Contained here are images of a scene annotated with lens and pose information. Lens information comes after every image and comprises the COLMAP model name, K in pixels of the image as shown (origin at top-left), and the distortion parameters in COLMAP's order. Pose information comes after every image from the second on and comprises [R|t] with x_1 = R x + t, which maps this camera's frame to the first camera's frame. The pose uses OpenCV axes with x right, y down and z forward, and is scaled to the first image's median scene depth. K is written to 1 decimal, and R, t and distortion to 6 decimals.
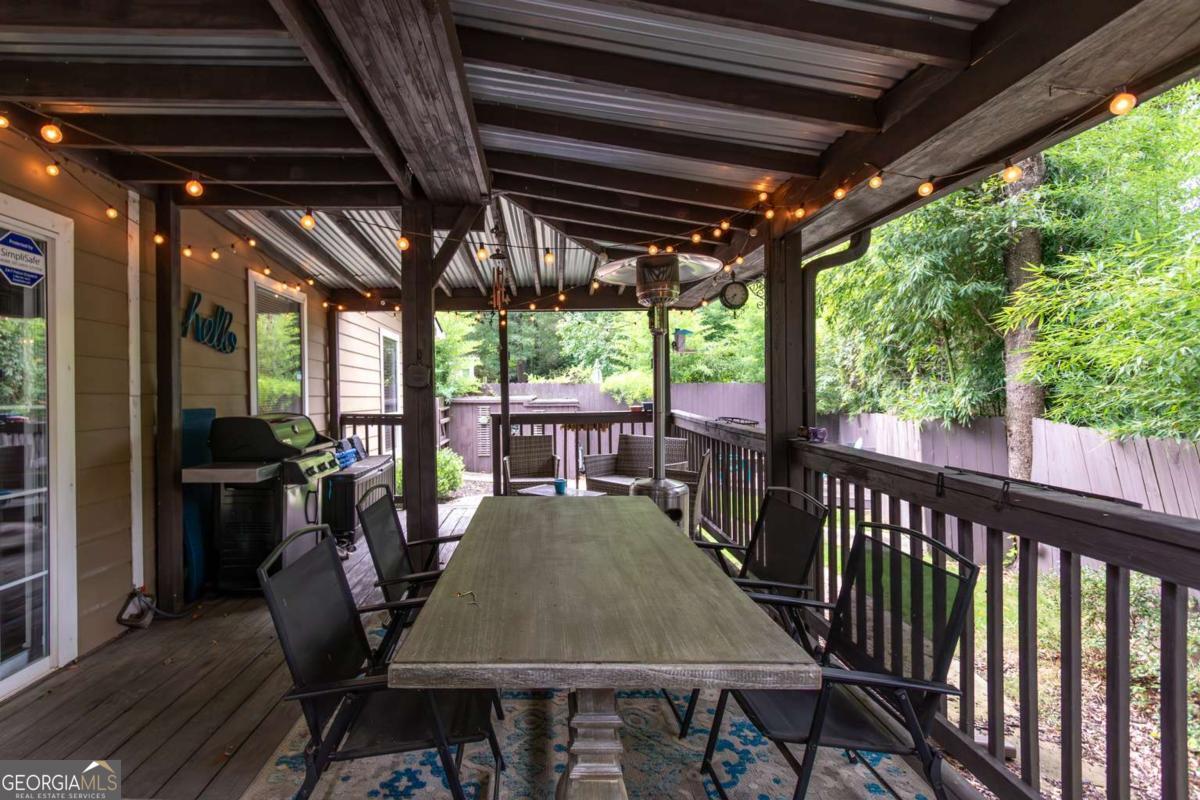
lens RADIAL K [[581.1, 0, 552.2], [0, 581.1, 402.7], [0, 0, 1]] dist [0.000502, 0.000106]
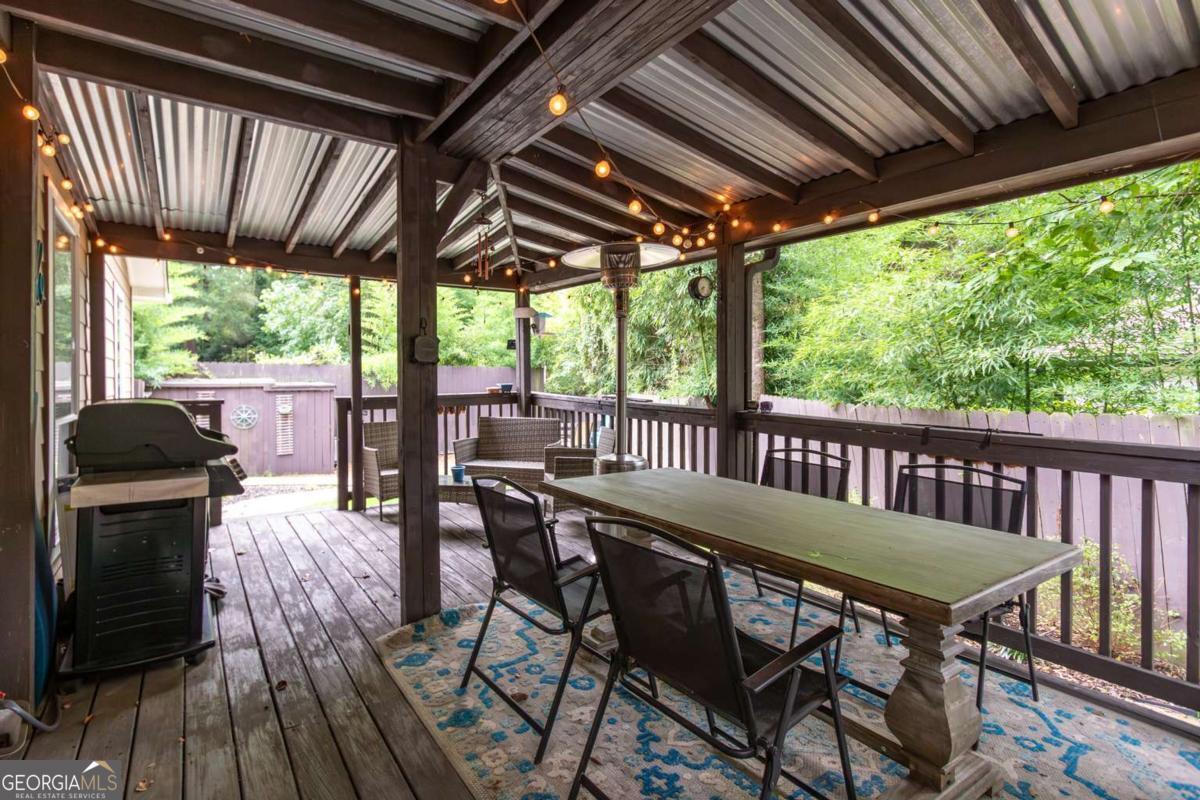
lens RADIAL K [[589.8, 0, 600.0], [0, 589.8, 376.0], [0, 0, 1]] dist [0.002475, 0.000341]
pose [[0.825678, 0.004815, 0.564121, -0.270926], [0.006329, 0.999822, -0.017797, 0.005459], [-0.564106, 0.018265, 0.825500, 0.080027]]
